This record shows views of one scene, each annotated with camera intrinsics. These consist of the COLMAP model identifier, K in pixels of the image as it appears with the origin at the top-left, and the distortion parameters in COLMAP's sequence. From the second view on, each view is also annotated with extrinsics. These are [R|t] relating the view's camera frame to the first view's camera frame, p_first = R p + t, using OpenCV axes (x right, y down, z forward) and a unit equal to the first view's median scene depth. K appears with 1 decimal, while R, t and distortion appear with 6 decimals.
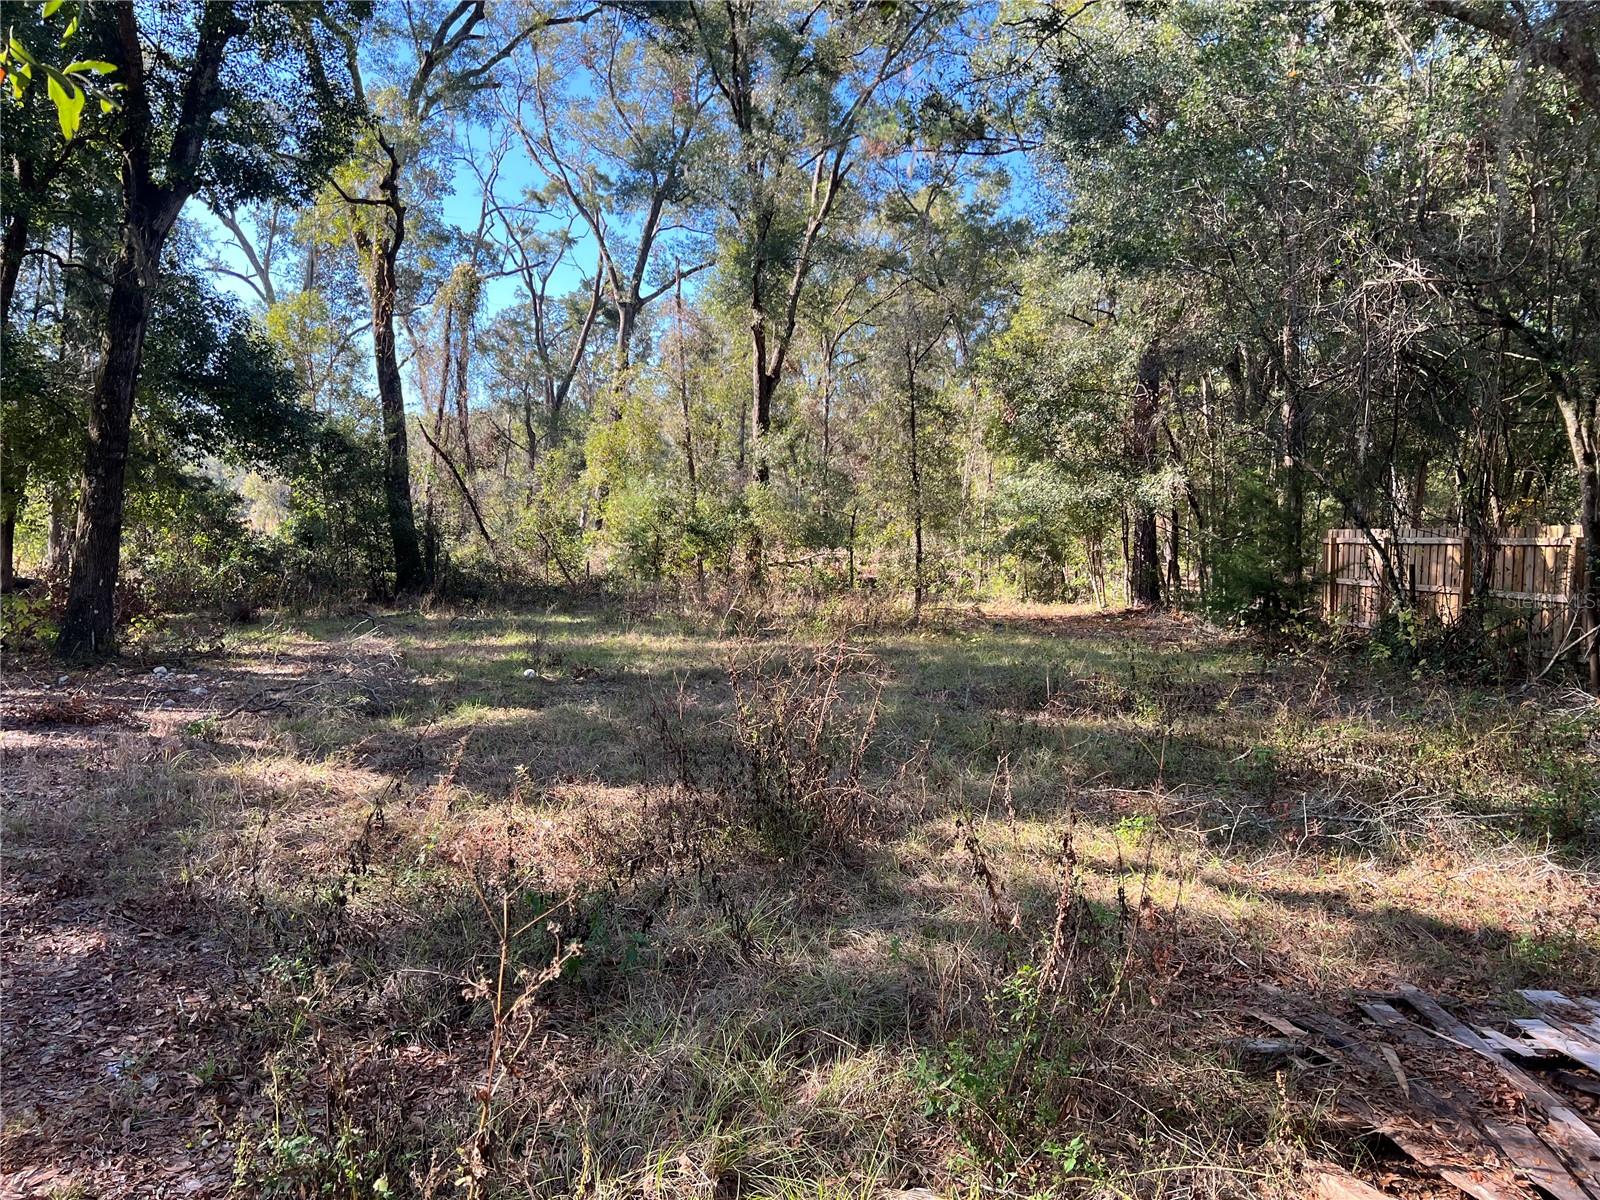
lens RADIAL K [[1200.7, 0, 800.0], [0, 1200.7, 600.0], [0, 0, 1]] dist [0.150827, -0.267167]
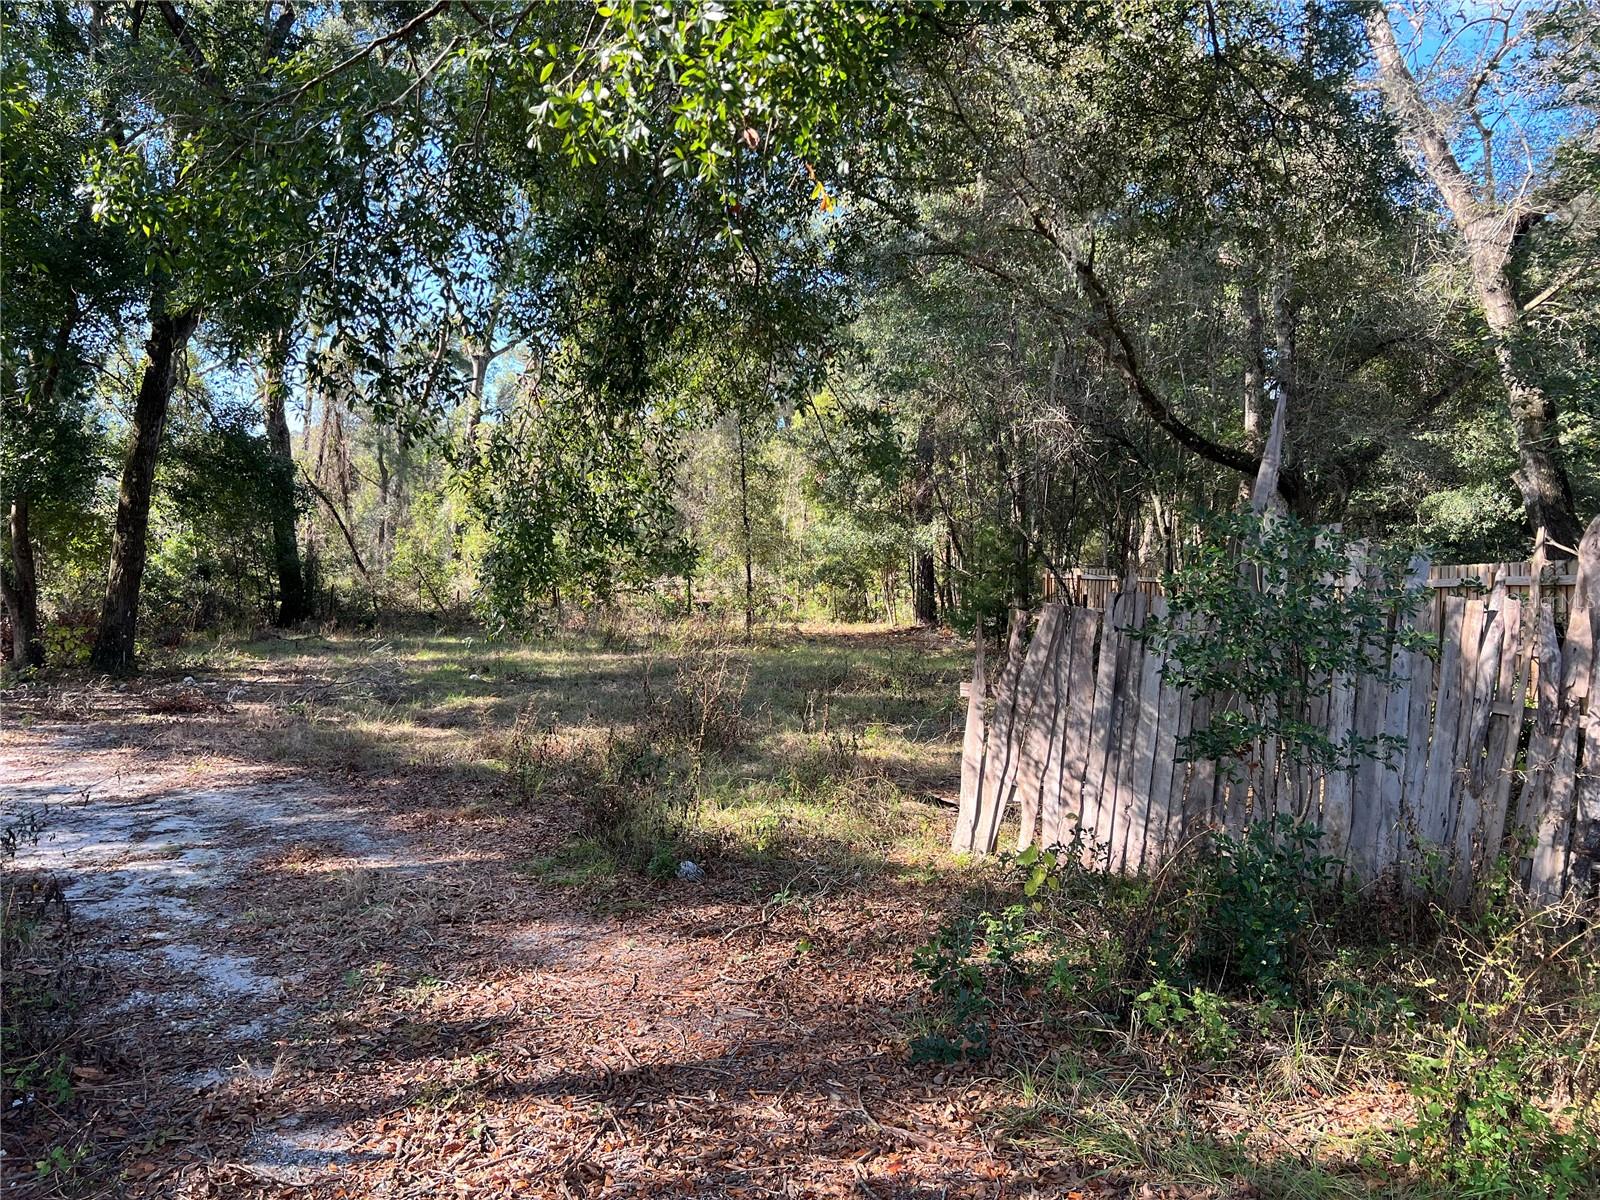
lens RADIAL K [[1201.7, 0, 835.2], [0, 1201.7, 578.2], [0, 0, 1]] dist [0.001901, 0.003108]
pose [[0.983963, -0.003148, 0.178346, -0.029494], [0.009532, 0.999344, -0.034950, -0.000211], [-0.178119, 0.036089, 0.983347, -0.197877]]
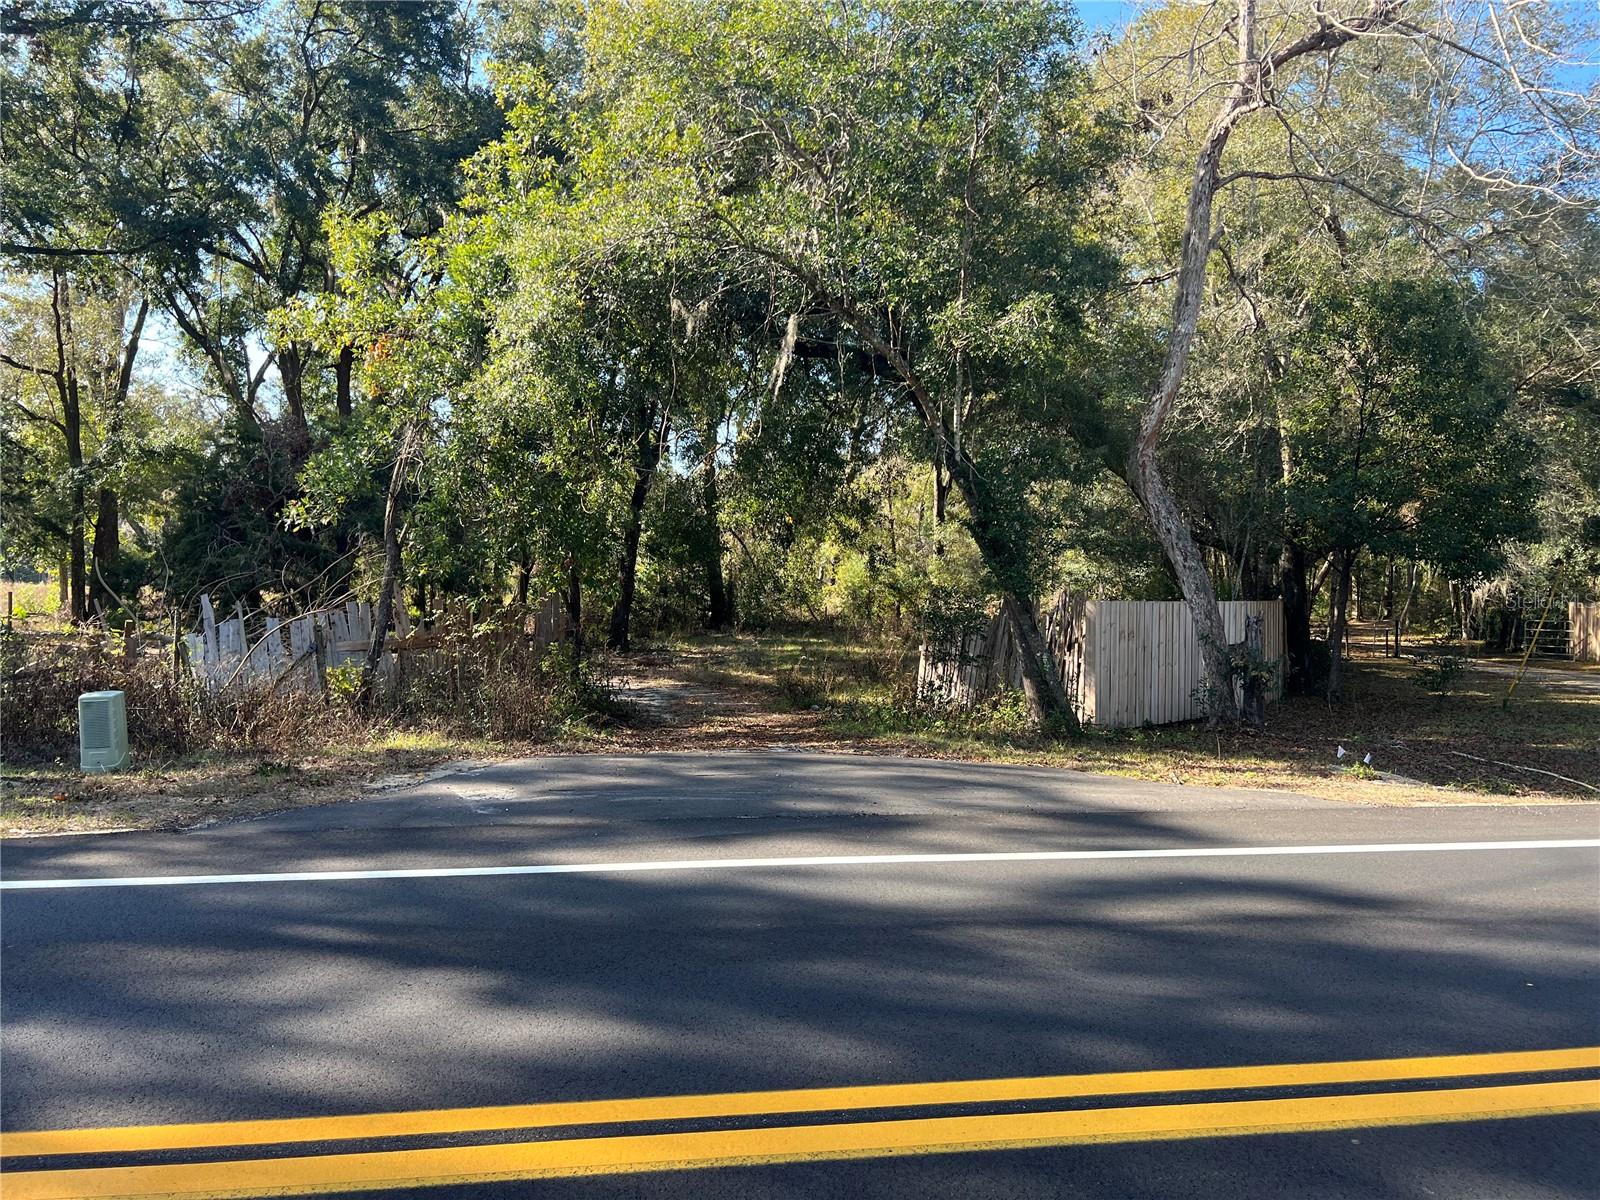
lens RADIAL K [[1200.7, 0, 800.0], [0, 1200.7, 600.0], [0, 0, 1]] dist [0.150827, -0.267167]
pose [[0.981633, 0.011278, -0.190447, 0.099472], [-0.017373, 0.999388, -0.030367, 0.009135], [0.189988, 0.033118, 0.981228, -0.605387]]
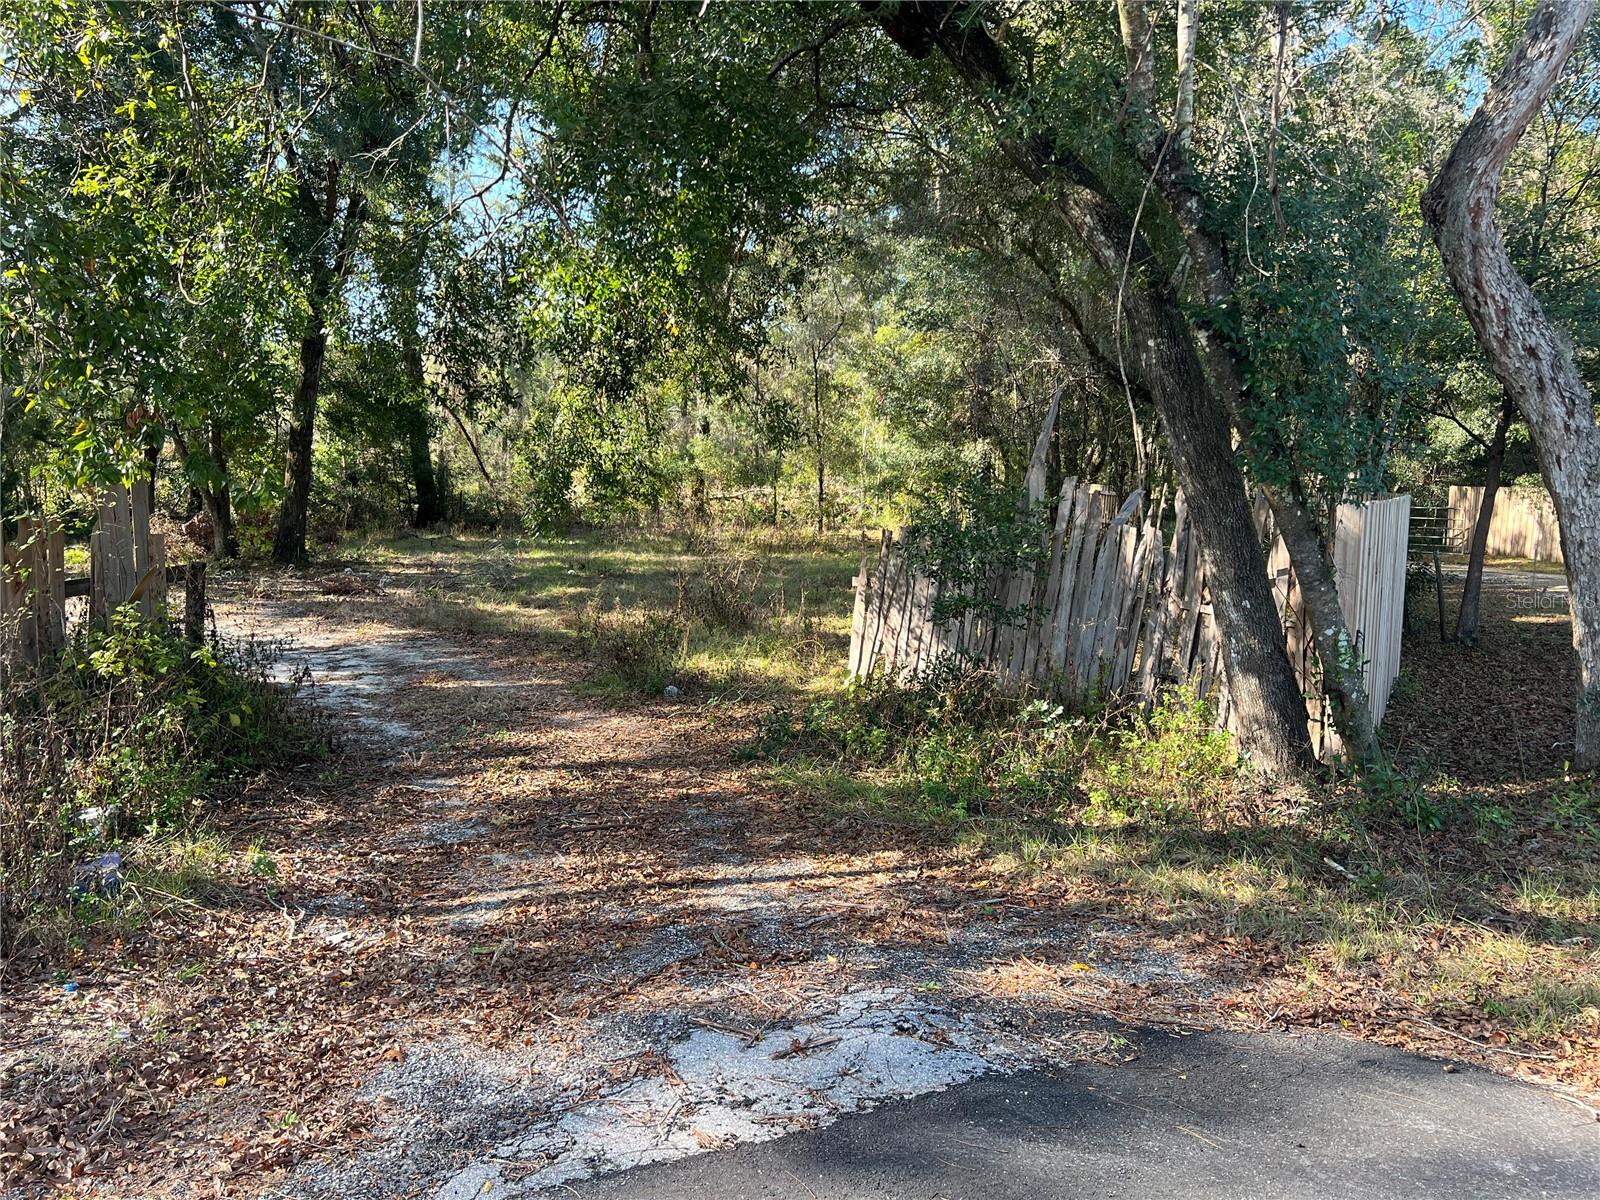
lens RADIAL K [[1200.7, 0, 800.0], [0, 1200.7, 600.0], [0, 0, 1]] dist [0.150827, -0.267167]
pose [[0.998686, -0.001148, 0.051237, 0.004383], [-0.002043, 0.998063, 0.062180, -0.003087], [-0.051209, -0.062203, 0.996749, -0.330080]]
